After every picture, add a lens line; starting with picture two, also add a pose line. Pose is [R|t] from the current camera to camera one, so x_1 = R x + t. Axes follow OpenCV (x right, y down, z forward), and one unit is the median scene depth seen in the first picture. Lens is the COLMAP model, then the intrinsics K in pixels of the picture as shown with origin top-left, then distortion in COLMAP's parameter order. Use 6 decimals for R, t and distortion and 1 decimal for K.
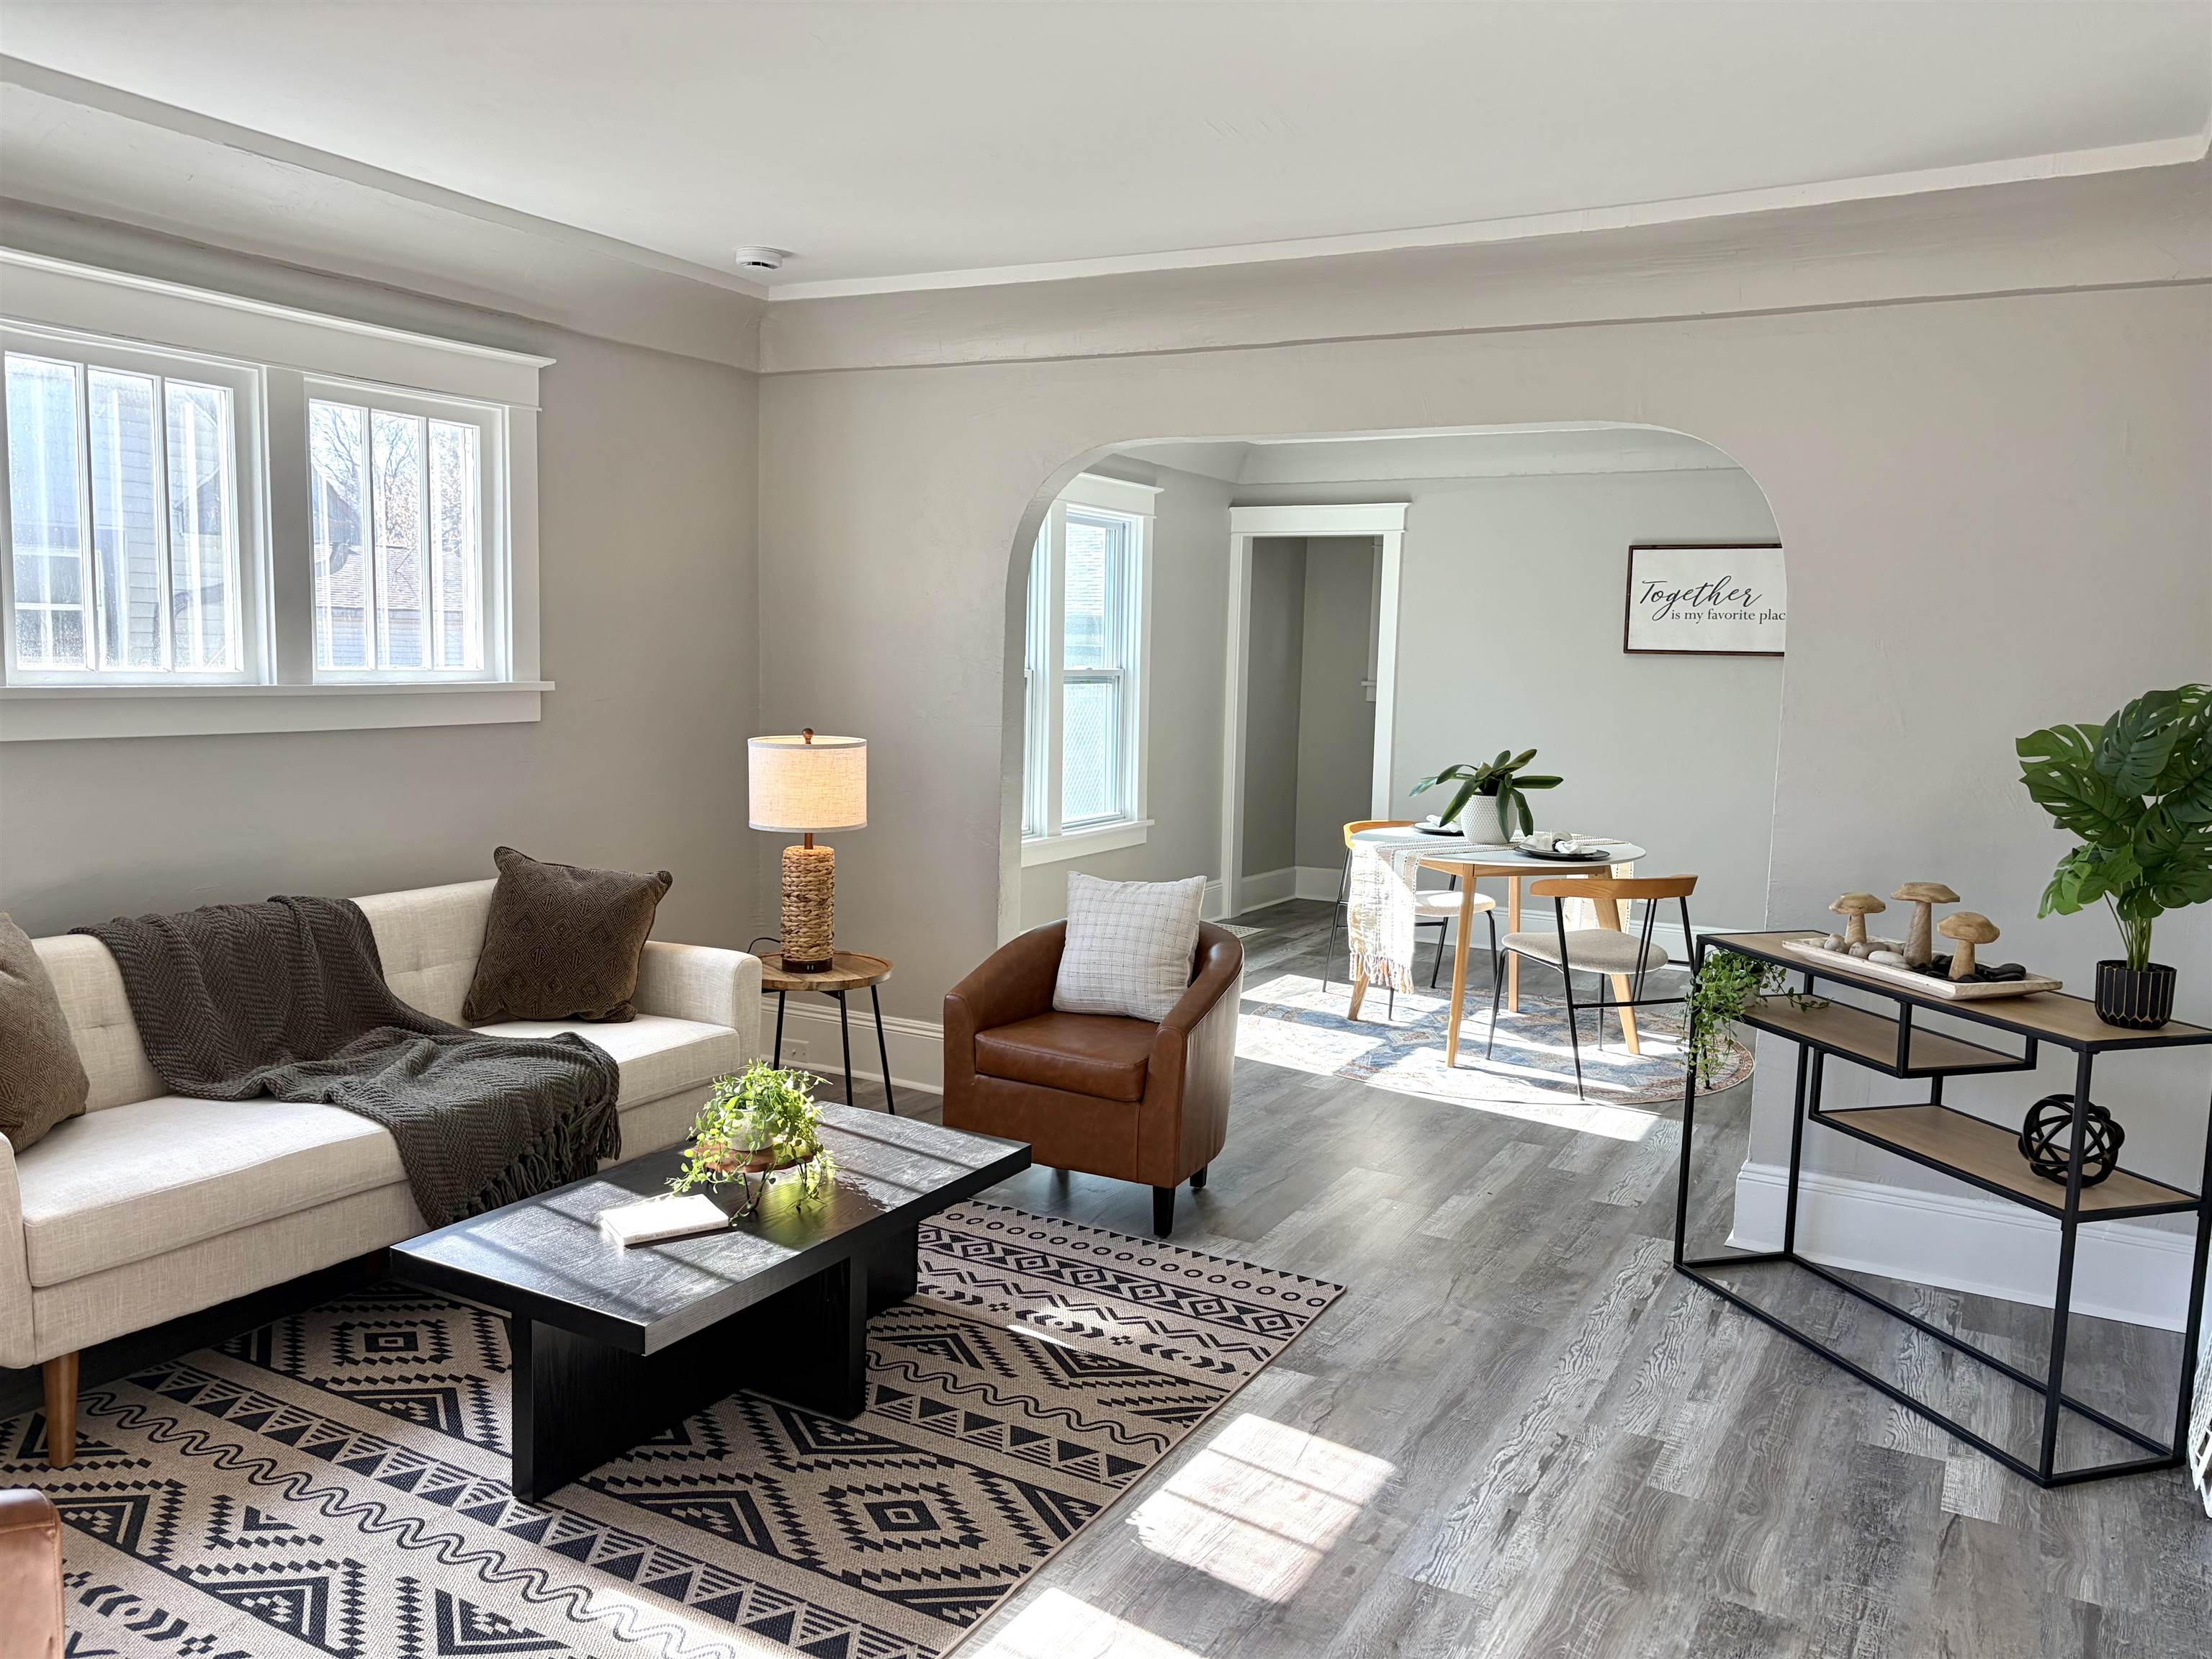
lens RADIAL K [[1682.7, 0, 1106.0], [0, 1682.7, 829.5], [0, 0, 1]] dist [0.064064, -0.055061]
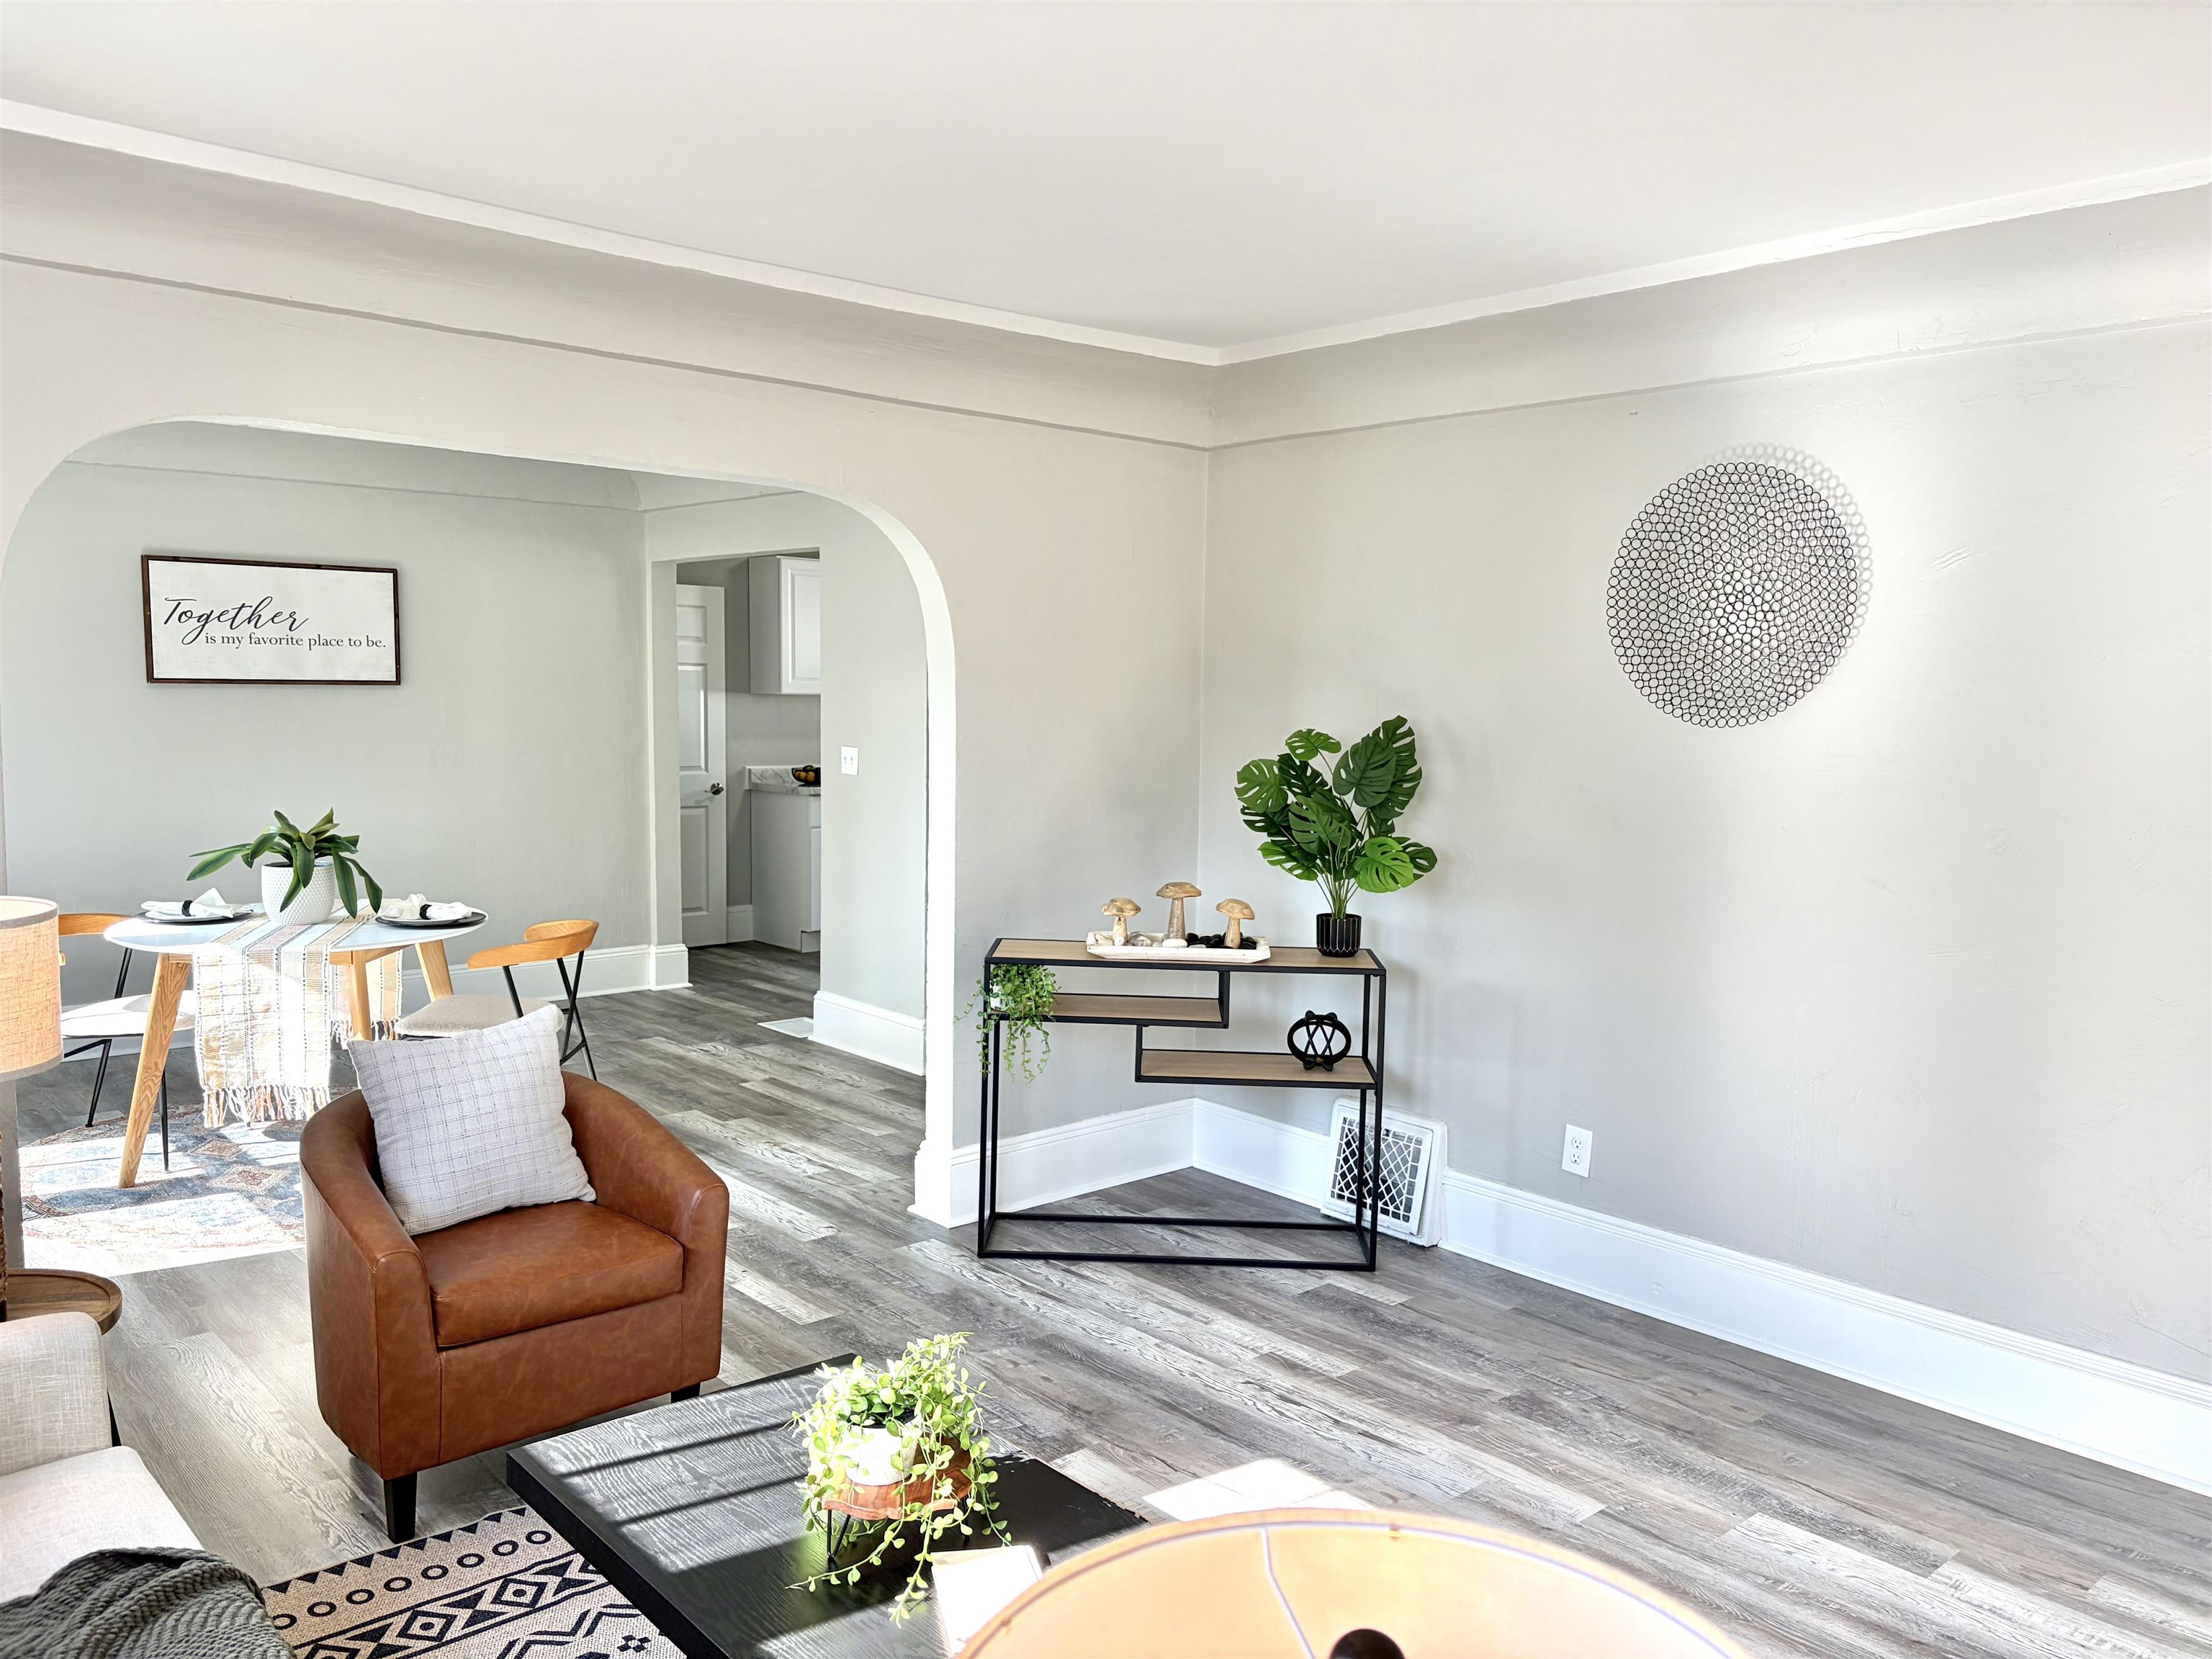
lens RADIAL K [[1661.4, 0, 1122.3], [0, 1661.4, 840.0], [0, 0, 1]] dist [0.031006, -0.006719]
pose [[0.321775, -0.109055, 0.940515, -0.660645], [0.092919, 0.992187, 0.083256, -0.101528], [-0.942246, 0.060602, 0.329394, 0.547086]]
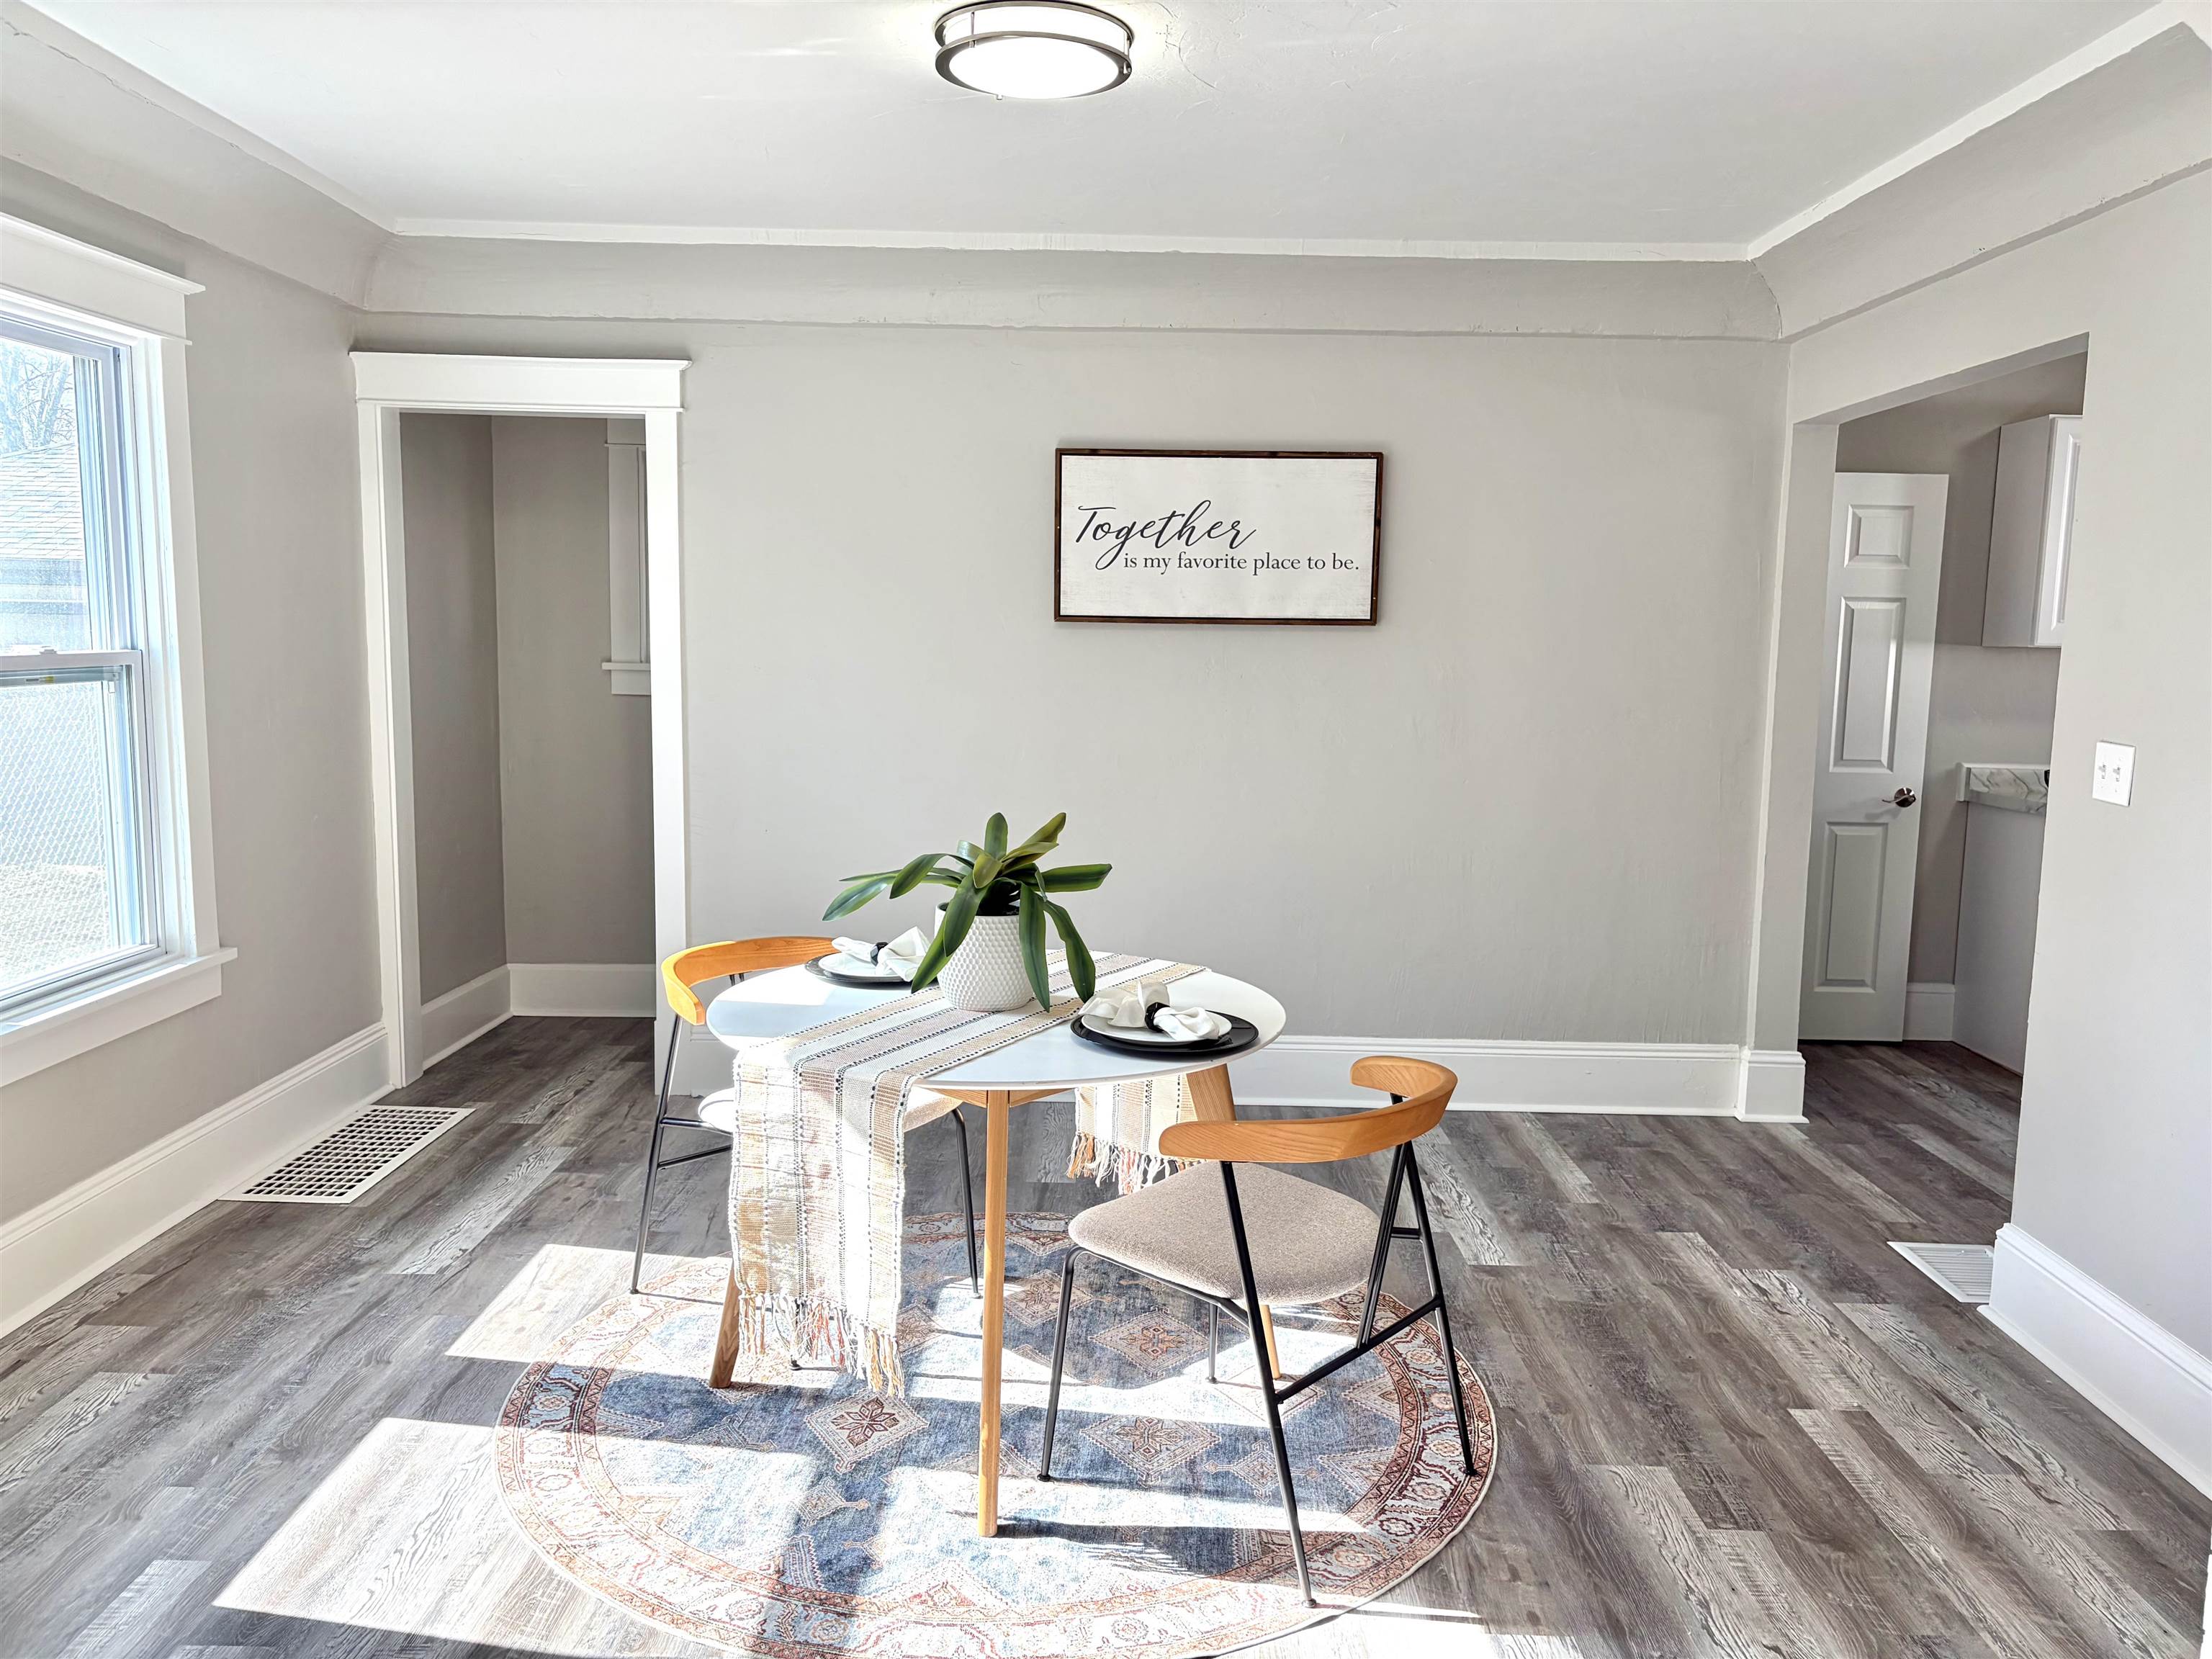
lens RADIAL K [[1662.8, 0, 1101.7], [0, 1662.8, 837.6], [0, 0, 1]] dist [0.070224, -0.099210]
pose [[0.879460, -0.066877, 0.471250, 0.044089], [0.053782, 0.997702, 0.041219, -0.095322], [-0.472924, -0.010905, 0.881036, 0.880642]]
